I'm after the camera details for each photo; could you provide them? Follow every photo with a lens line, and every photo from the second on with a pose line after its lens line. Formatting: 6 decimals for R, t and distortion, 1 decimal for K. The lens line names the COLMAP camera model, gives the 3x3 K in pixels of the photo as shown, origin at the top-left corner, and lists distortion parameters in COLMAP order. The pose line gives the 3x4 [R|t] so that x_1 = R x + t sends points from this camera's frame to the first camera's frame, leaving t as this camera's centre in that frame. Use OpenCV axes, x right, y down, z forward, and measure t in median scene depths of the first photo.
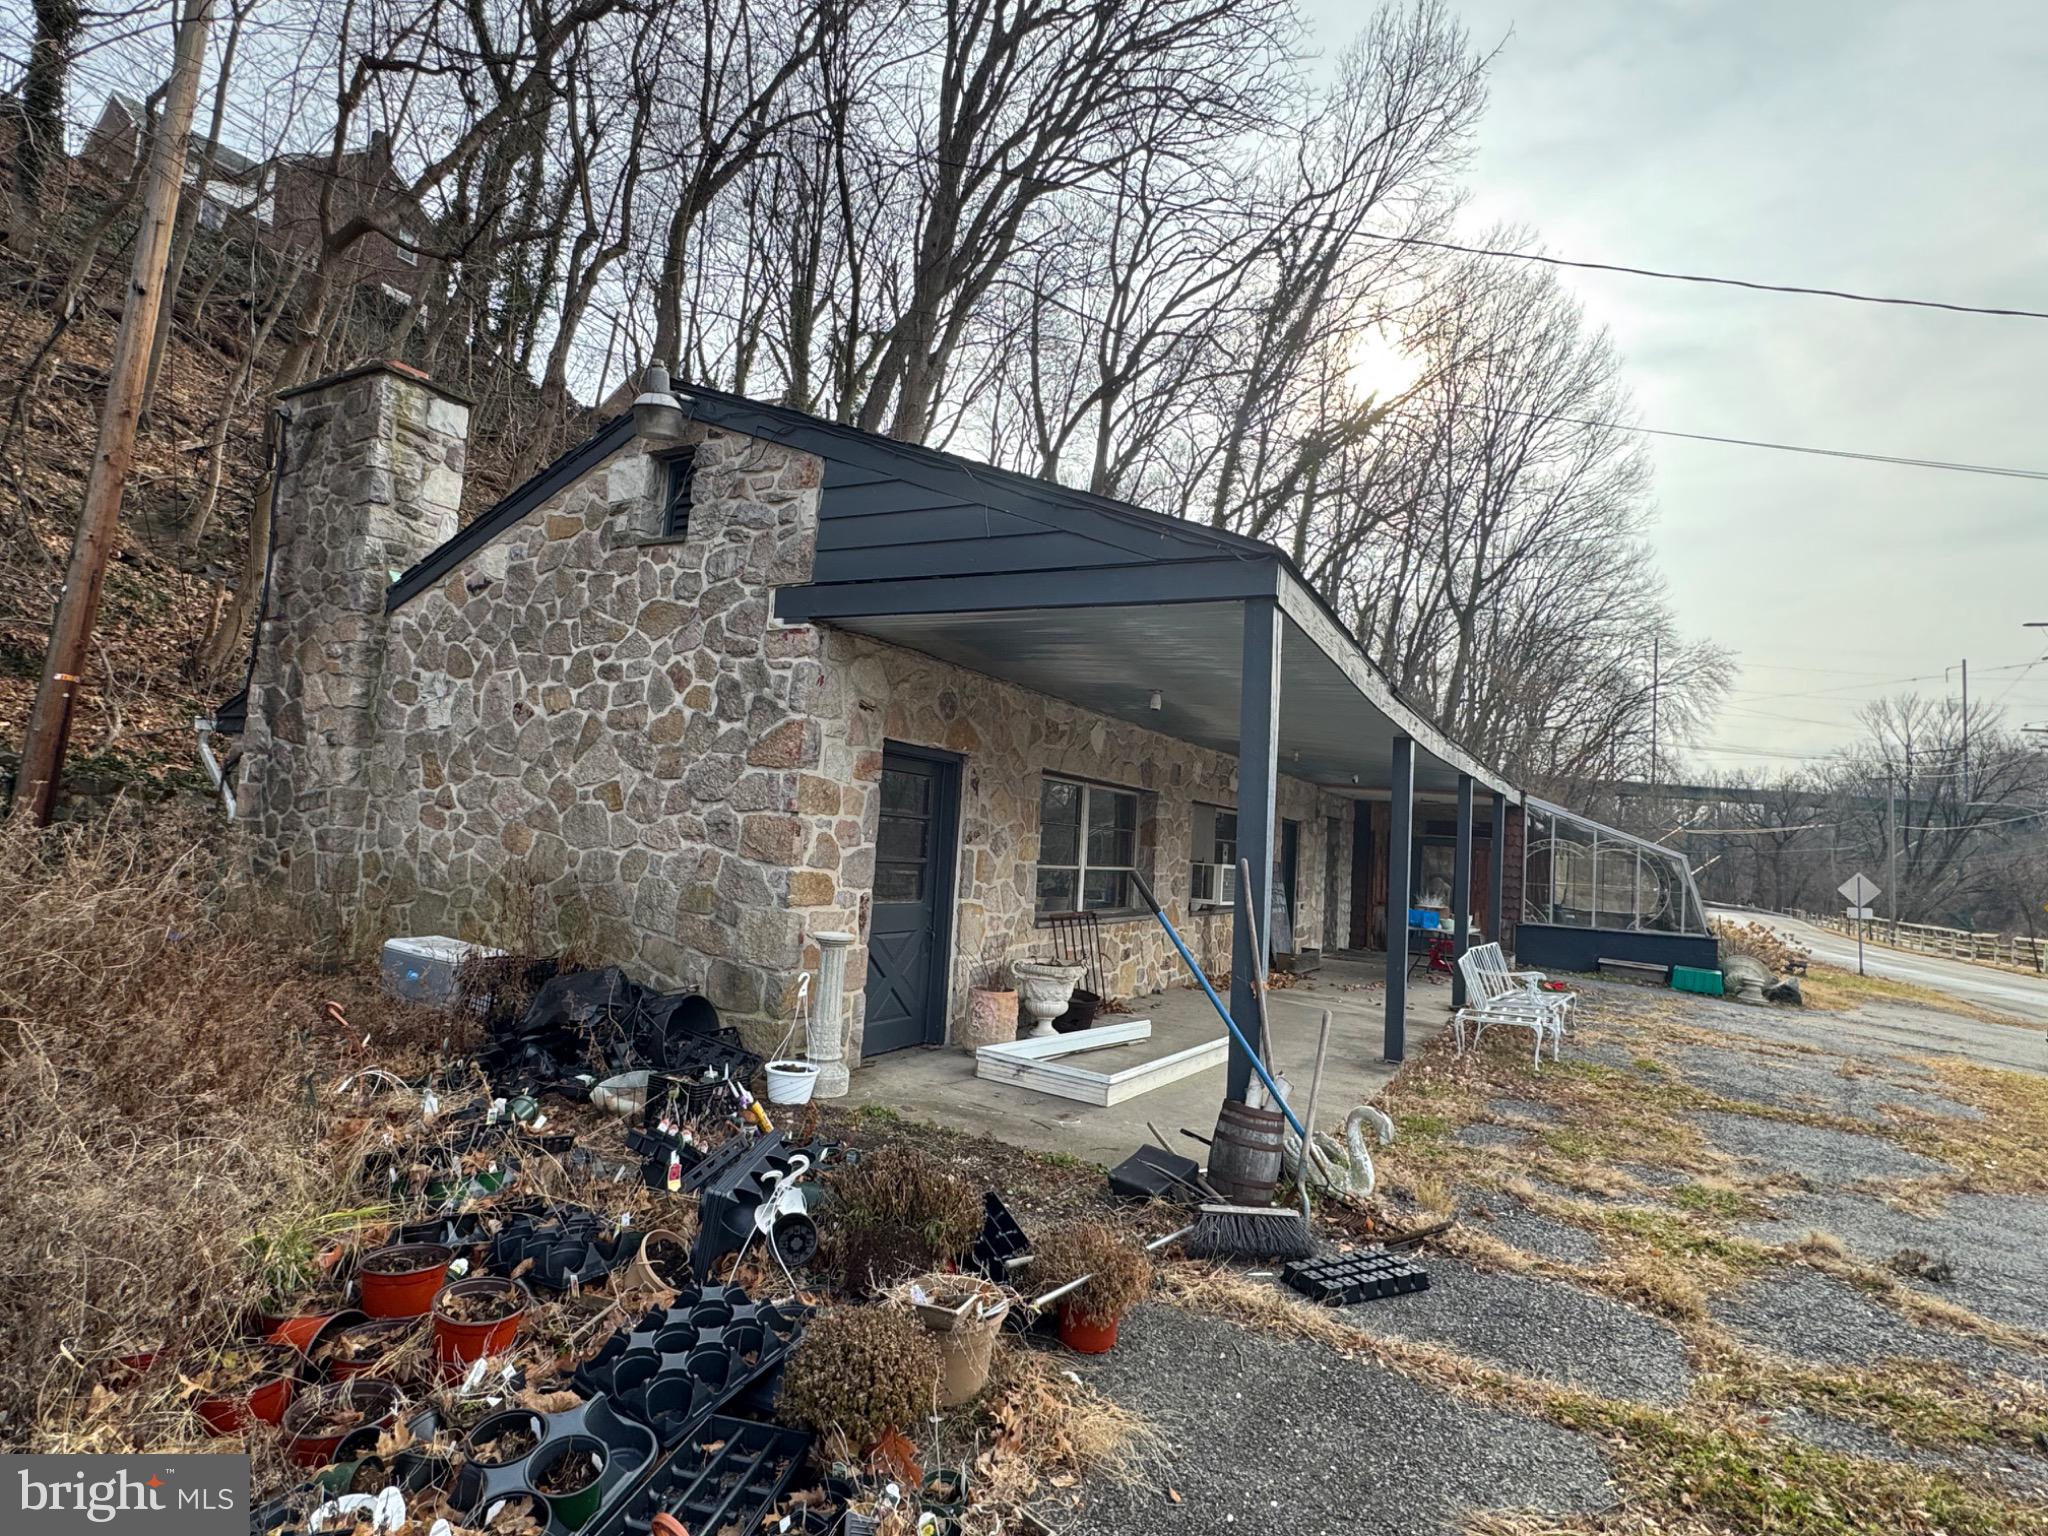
lens RADIAL K [[1059.1, 0, 1024.0], [0, 1059.1, 768.0], [0, 0, 1]] dist [-0.001154, -0.000877]
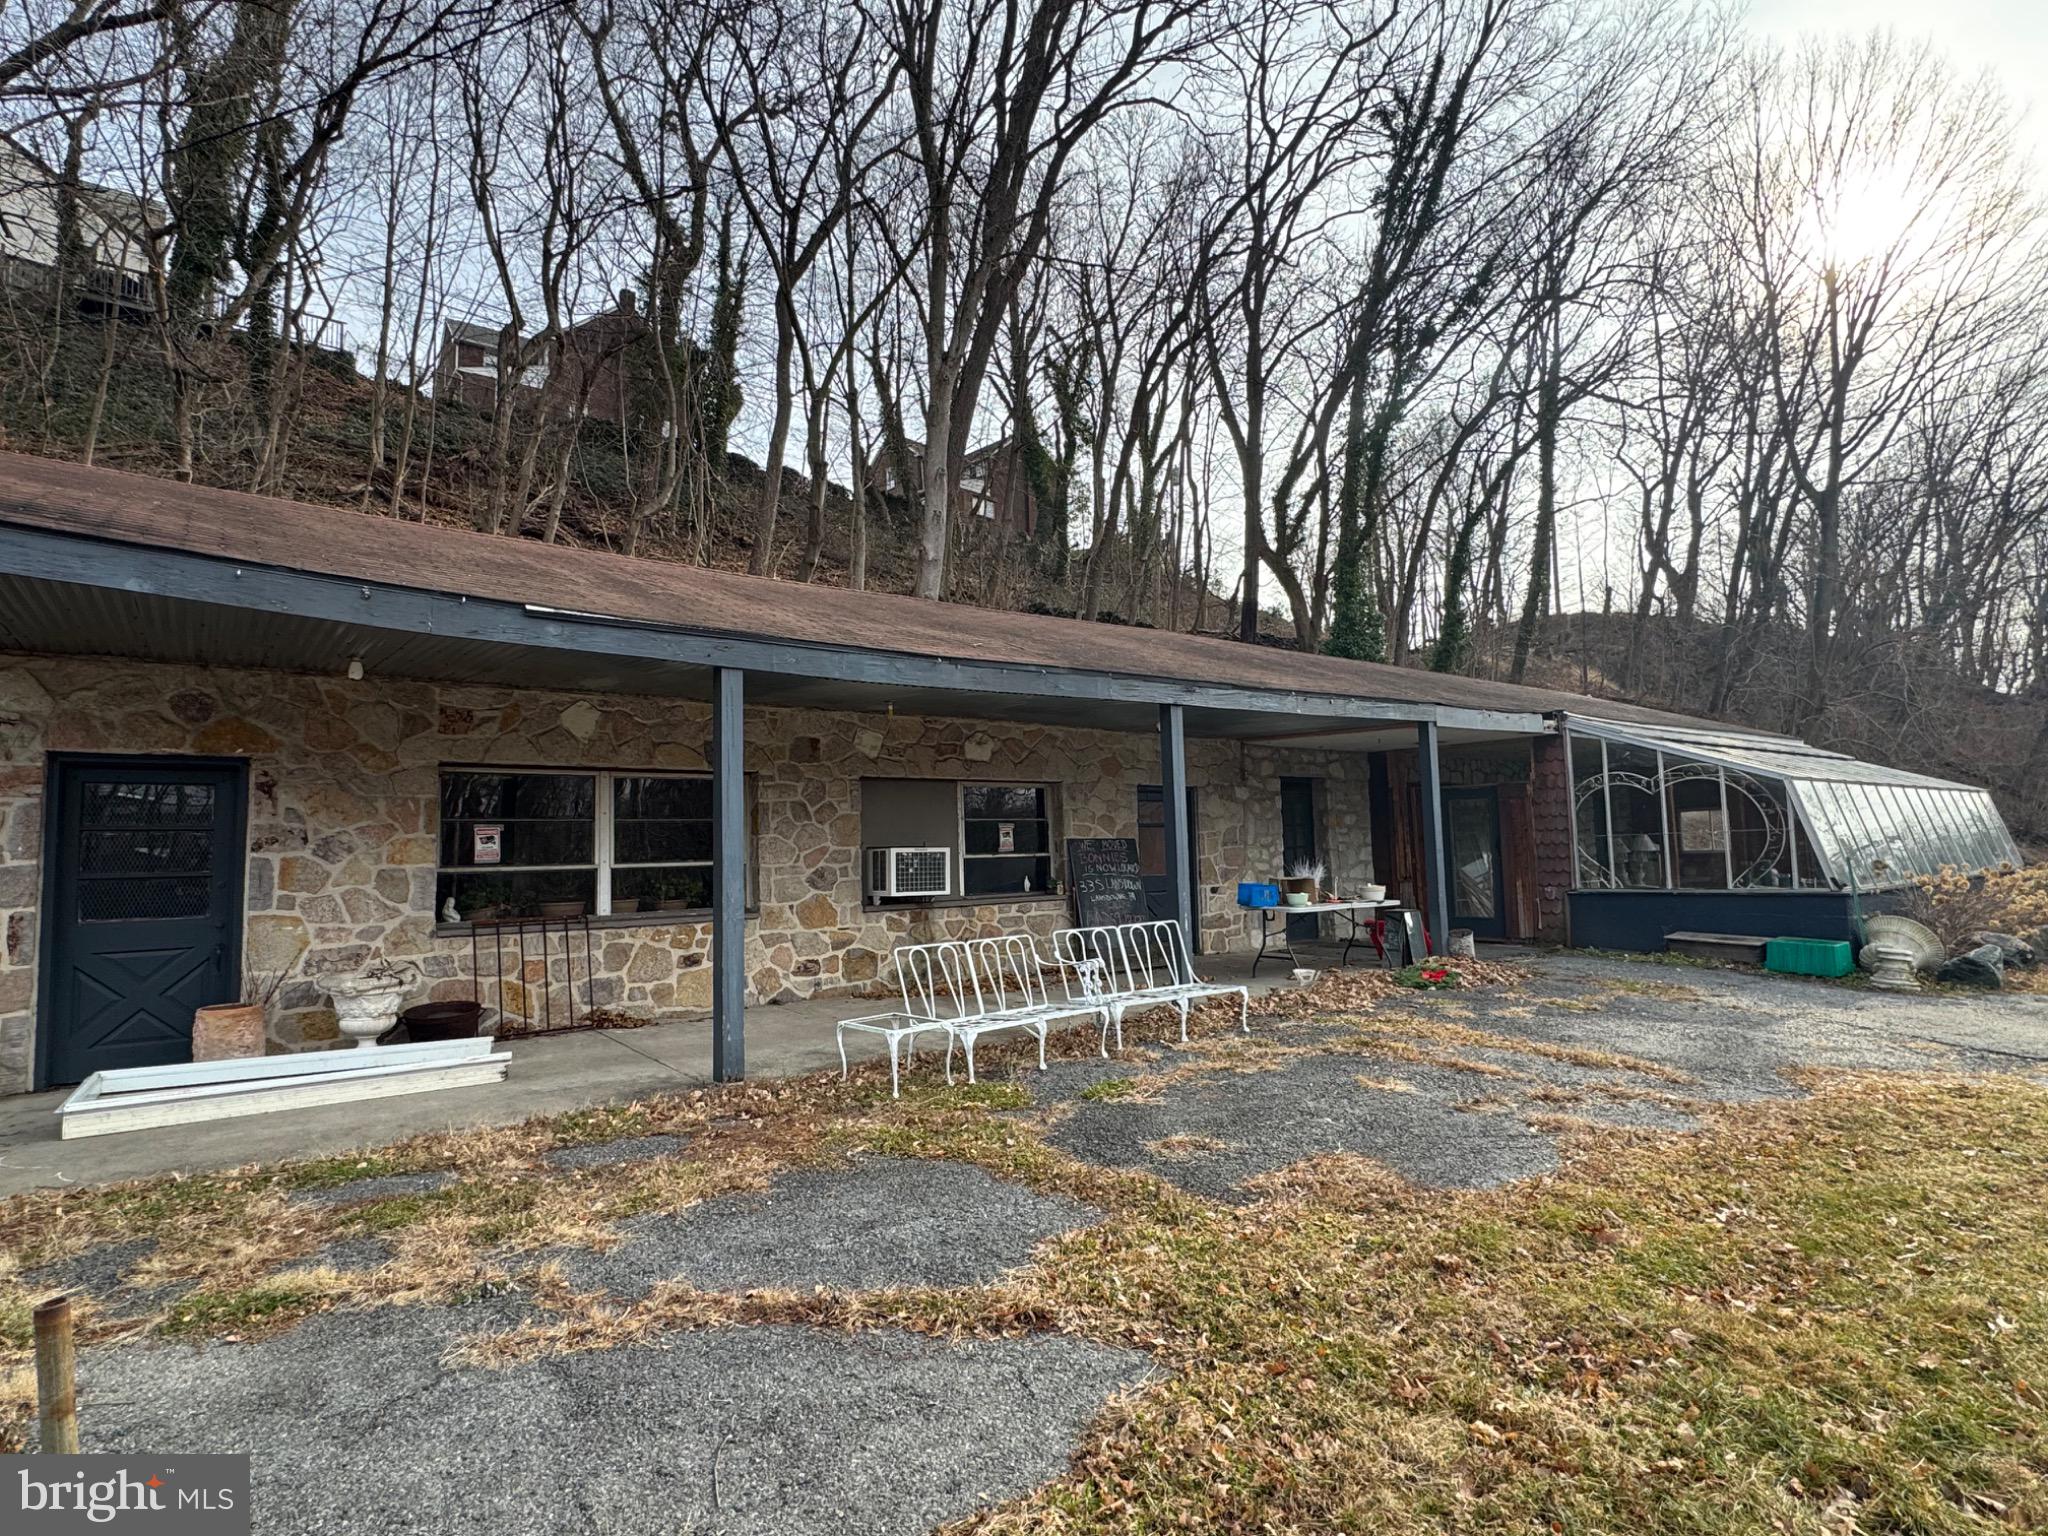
lens RADIAL K [[1059.1, 0, 1024.0], [0, 1059.1, 768.0], [0, 0, 1]] dist [-0.001154, -0.000877]
pose [[0.921137, -0.112877, -0.372513, 0.798348], [0.107783, 0.993574, -0.034547, 0.089119], [0.374019, -0.008328, 0.927384, 0.331958]]
